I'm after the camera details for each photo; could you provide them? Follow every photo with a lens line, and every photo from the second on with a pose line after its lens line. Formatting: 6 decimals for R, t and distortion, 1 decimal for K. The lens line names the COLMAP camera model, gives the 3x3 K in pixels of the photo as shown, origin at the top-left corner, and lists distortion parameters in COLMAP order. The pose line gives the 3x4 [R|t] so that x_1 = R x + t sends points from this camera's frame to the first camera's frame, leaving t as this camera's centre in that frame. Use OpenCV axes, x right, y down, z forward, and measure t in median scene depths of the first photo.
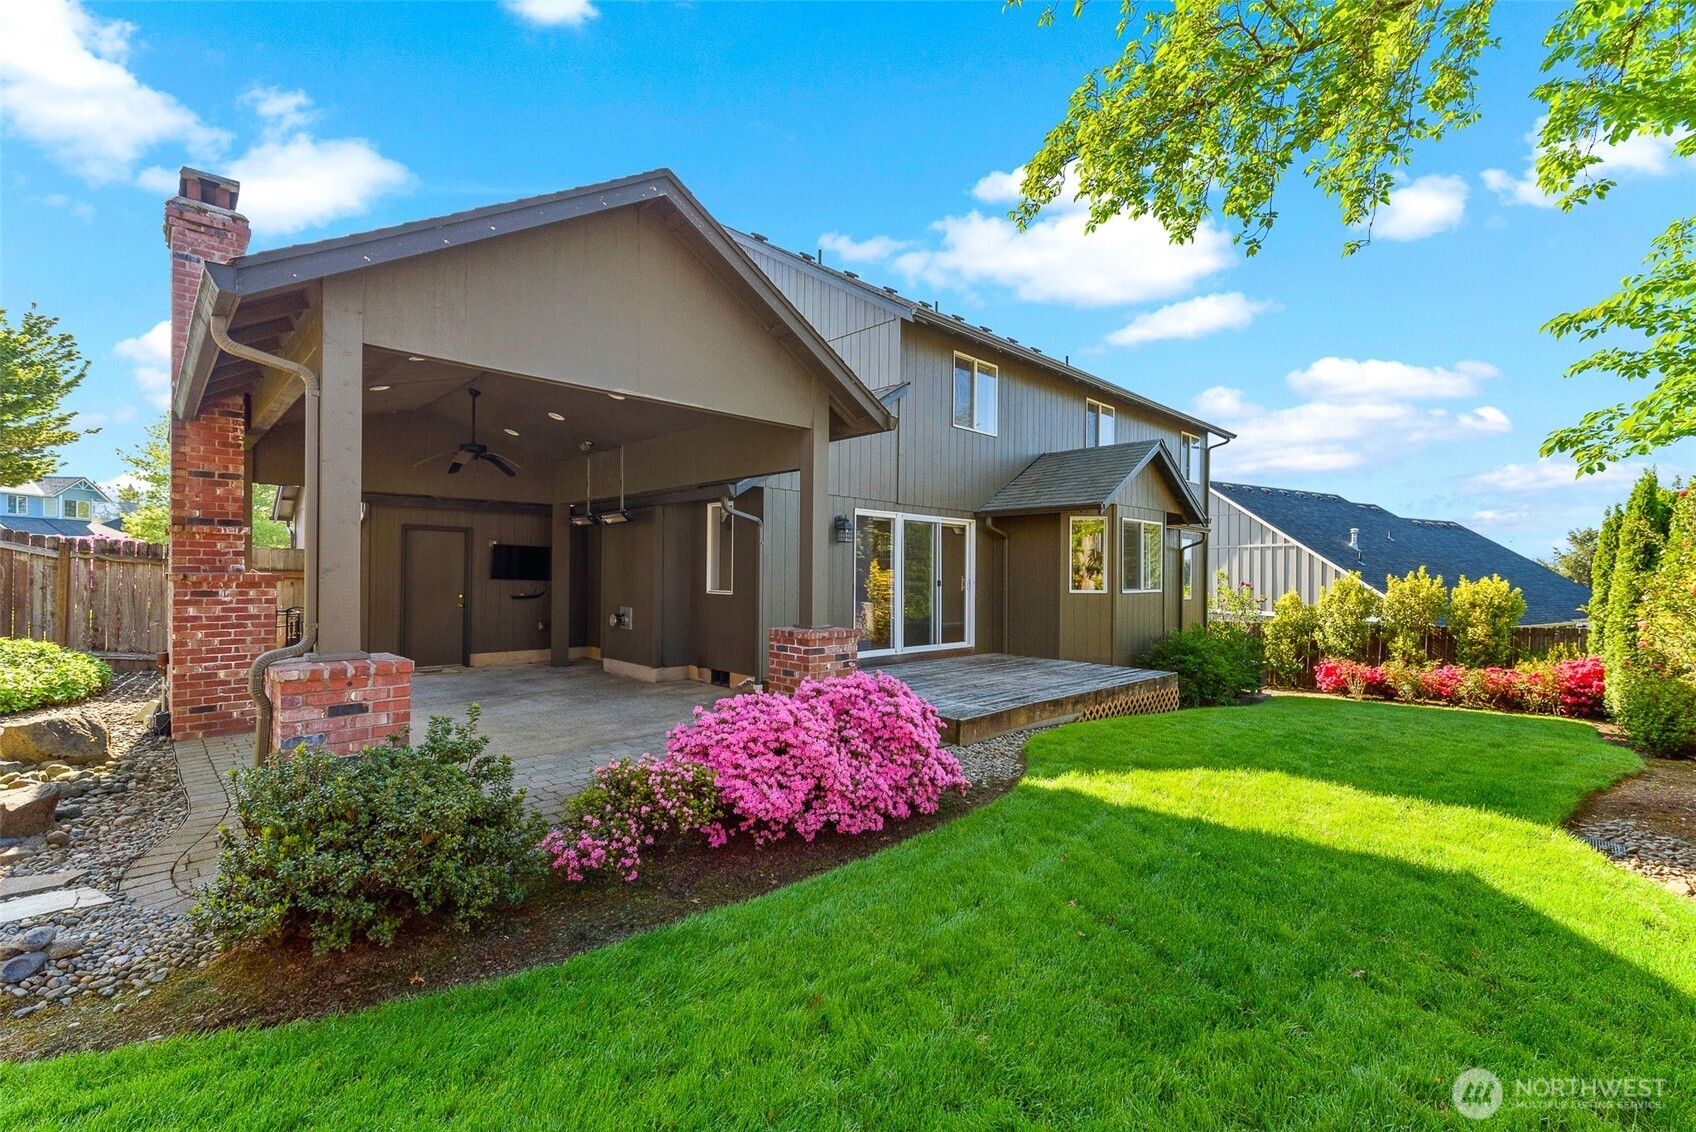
lens RADIAL K [[738.2, 0, 856.0], [0, 738.2, 555.9], [0, 0, 1]] dist [0.007936, 0.000309]
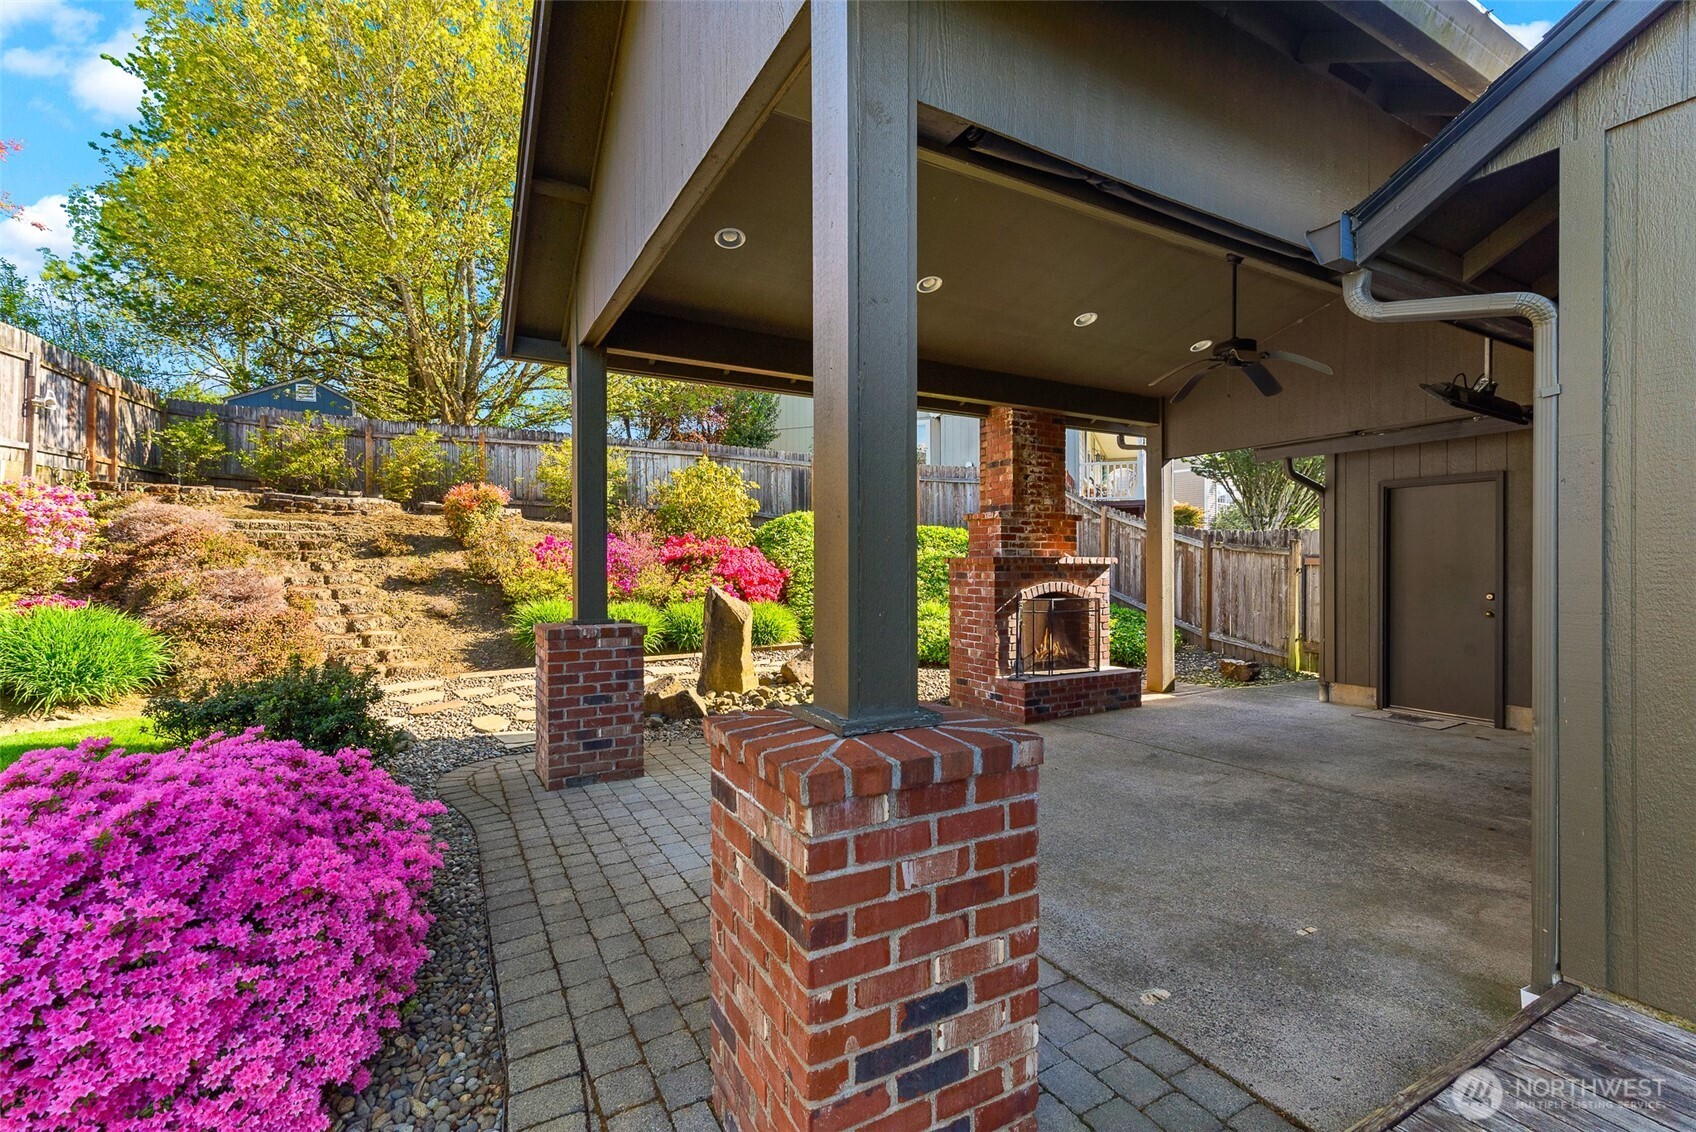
lens RADIAL K [[738.2, 0, 856.0], [0, 738.2, 555.9], [0, 0, 1]] dist [0.007936, 0.000309]
pose [[-0.250555, -0.021437, -0.967865, 0.140438], [0.019232, 0.999447, -0.027115, 0.032914], [0.967911, -0.025408, -0.250005, 0.755250]]
